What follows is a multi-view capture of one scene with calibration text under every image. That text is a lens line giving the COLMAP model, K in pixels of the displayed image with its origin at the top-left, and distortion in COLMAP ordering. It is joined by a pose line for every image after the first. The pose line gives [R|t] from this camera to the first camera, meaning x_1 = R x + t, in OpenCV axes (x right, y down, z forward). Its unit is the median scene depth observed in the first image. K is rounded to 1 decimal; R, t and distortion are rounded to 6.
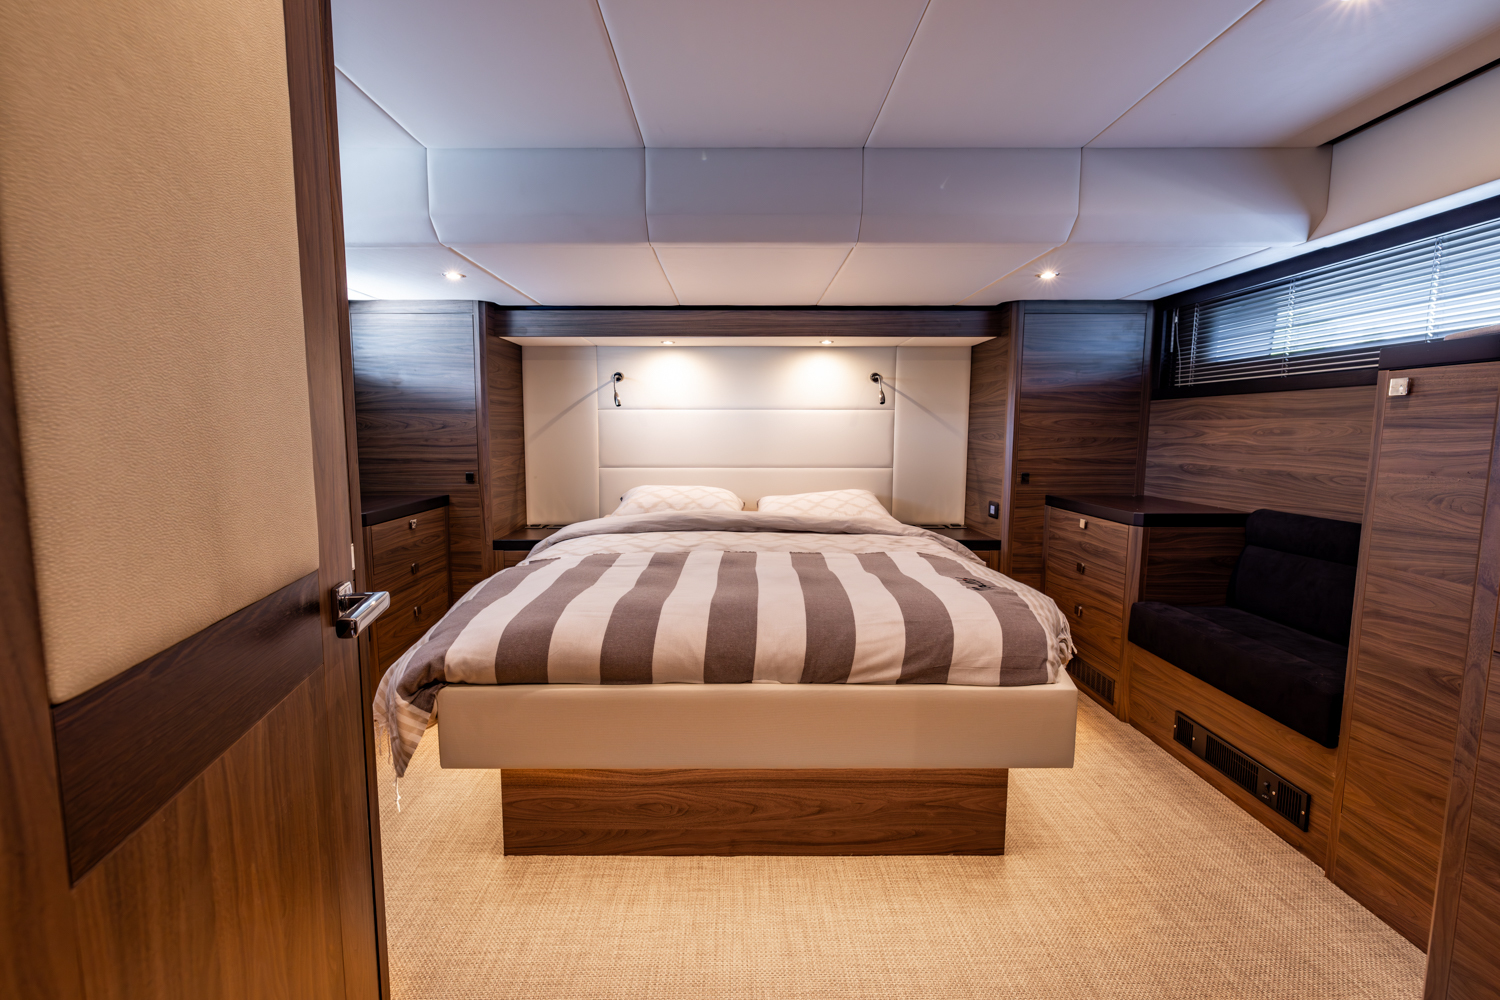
lens RADIAL K [[642.9, 0, 737.1], [0, 642.9, 498.1], [0, 0, 1]] dist [-0.000871, -0.000131]
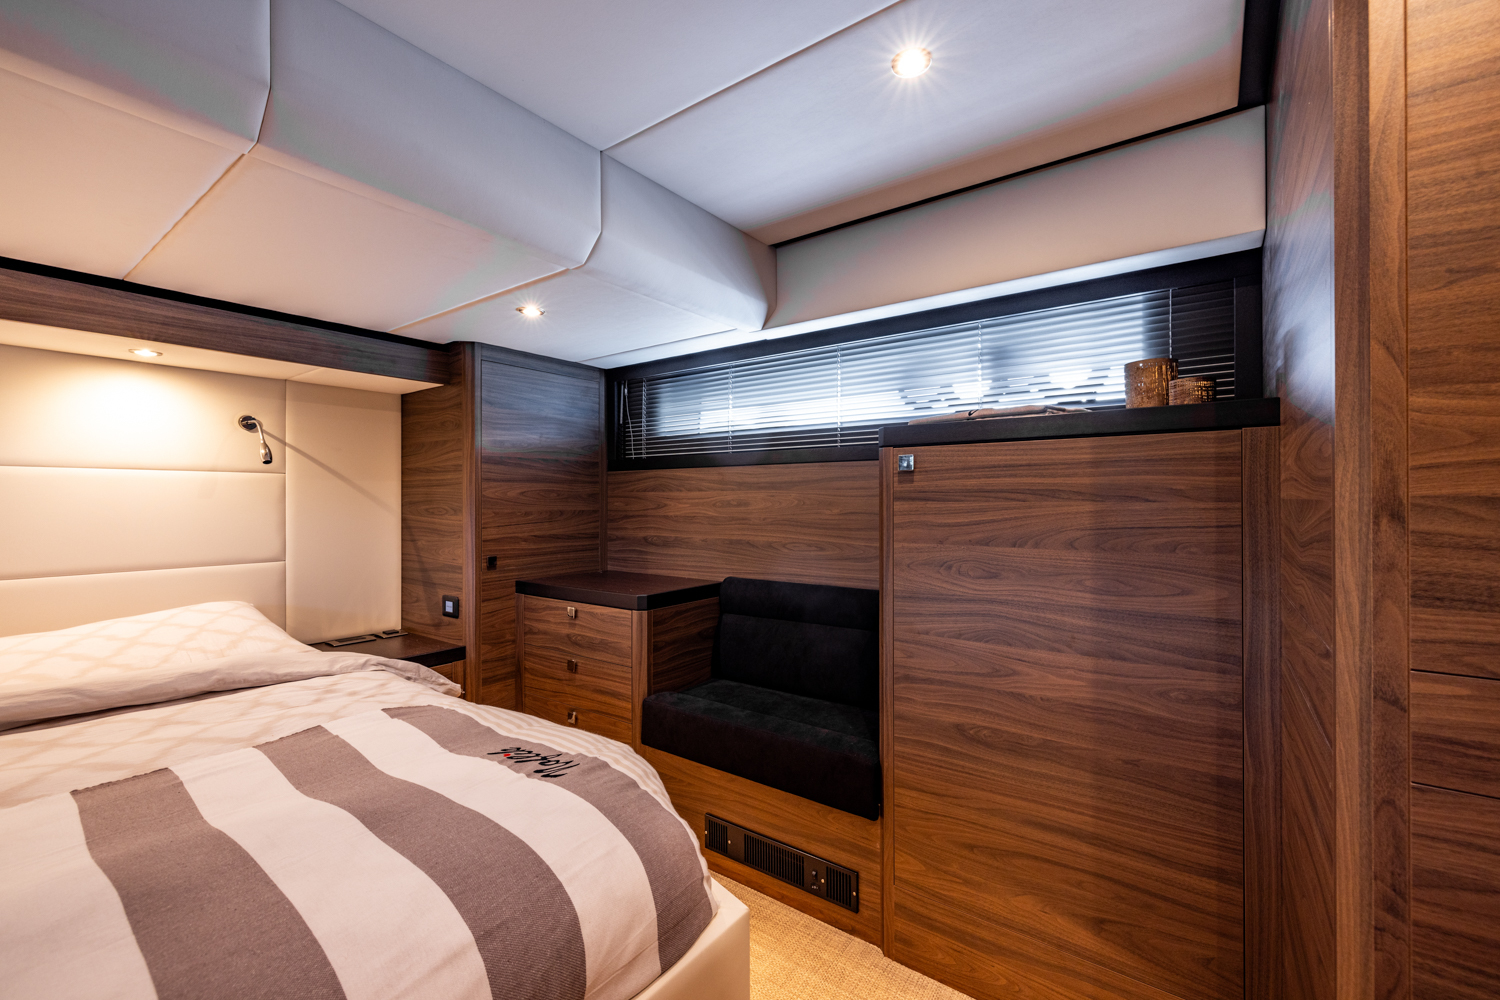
lens RADIAL K [[624.9, 0, 743.6], [0, 624.9, 498.4], [0, 0, 1]] dist [-0.000297, -0.000269]
pose [[0.599564, -0.001573, 0.800325, 0.023978], [0.088158, 0.994043, -0.064089, -0.059525], [-0.795457, 0.108981, 0.596131, 0.502531]]
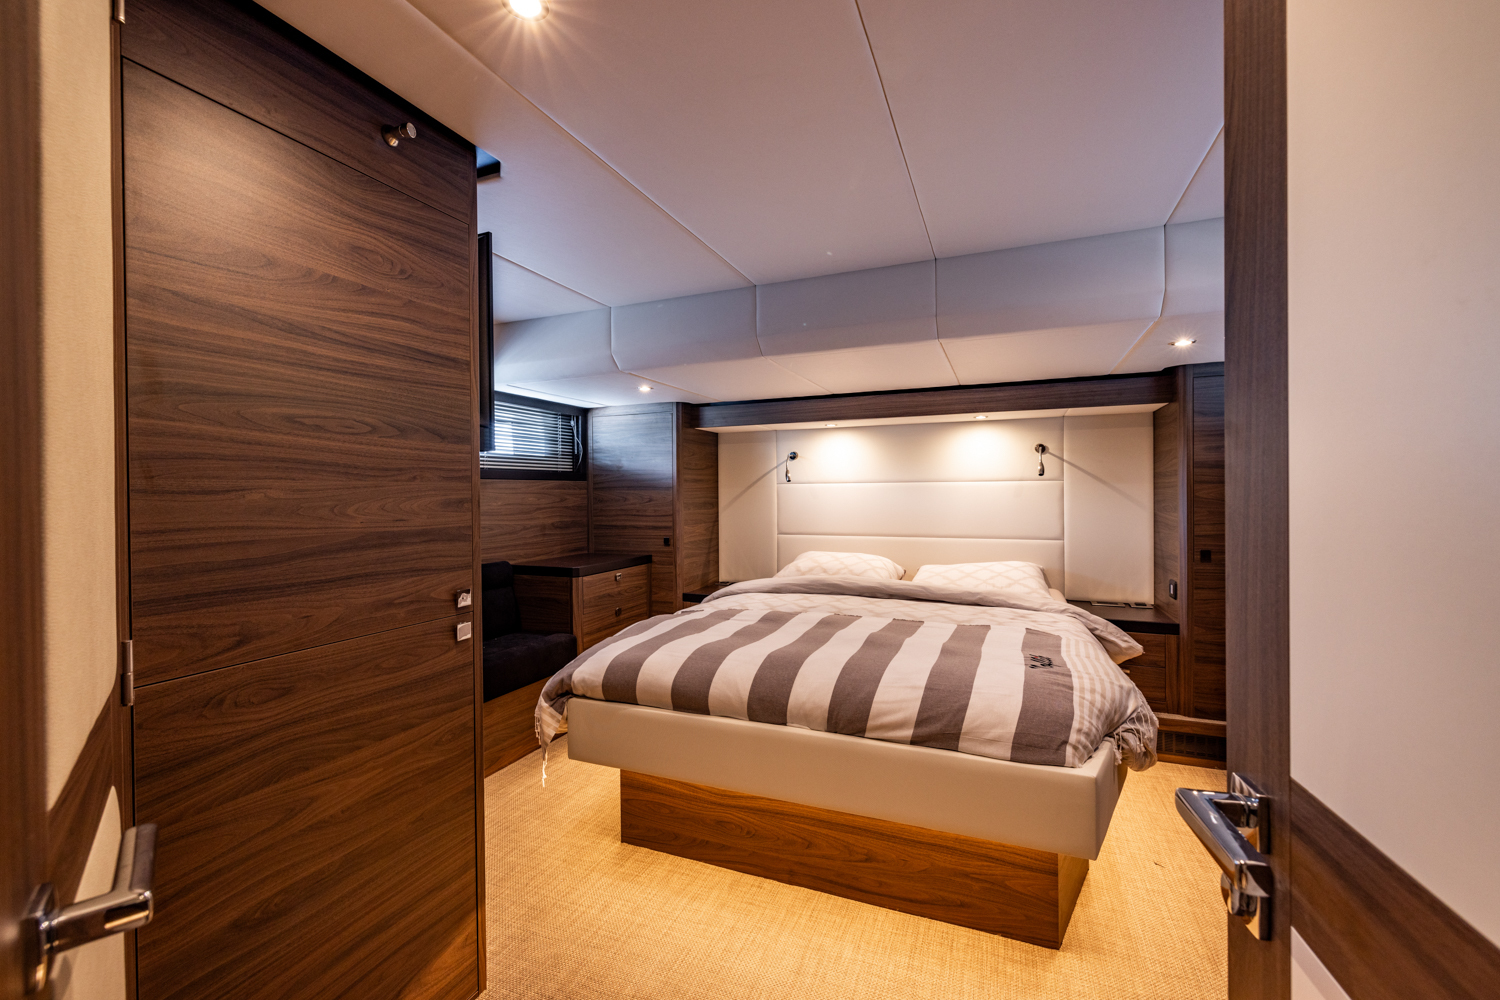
lens RADIAL K [[624.9, 0, 743.6], [0, 624.9, 498.4], [0, 0, 1]] dist [-0.000297, -0.000269]
pose [[0.921362, -0.004214, -0.388683, 0.347834], [-0.033252, 0.995421, -0.089615, -0.019850], [0.387281, 0.095492, 0.917003, -0.108618]]
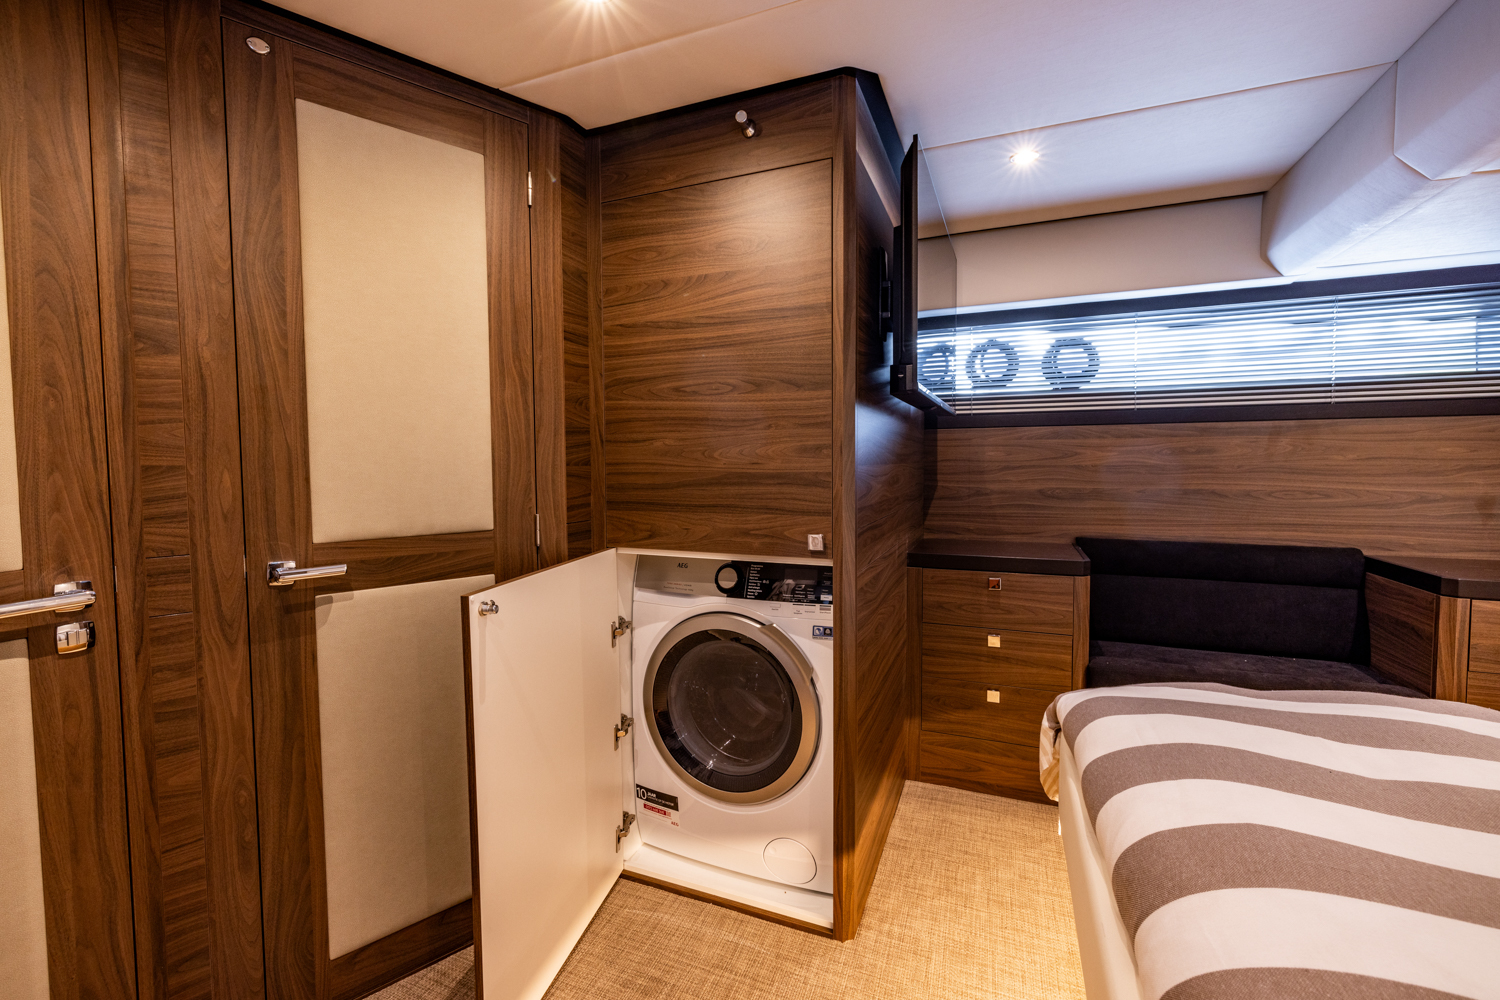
lens RADIAL K [[632.6, 0, 743.7], [0, 632.6, 494.1], [0, 0, 1]] dist [-0.000512, -0.000261]
pose [[-0.382298, 0.053188, -0.922507, 0.500442], [-0.092122, 0.991174, 0.095324, -0.087978], [0.919436, 0.121426, -0.374024, 0.746911]]
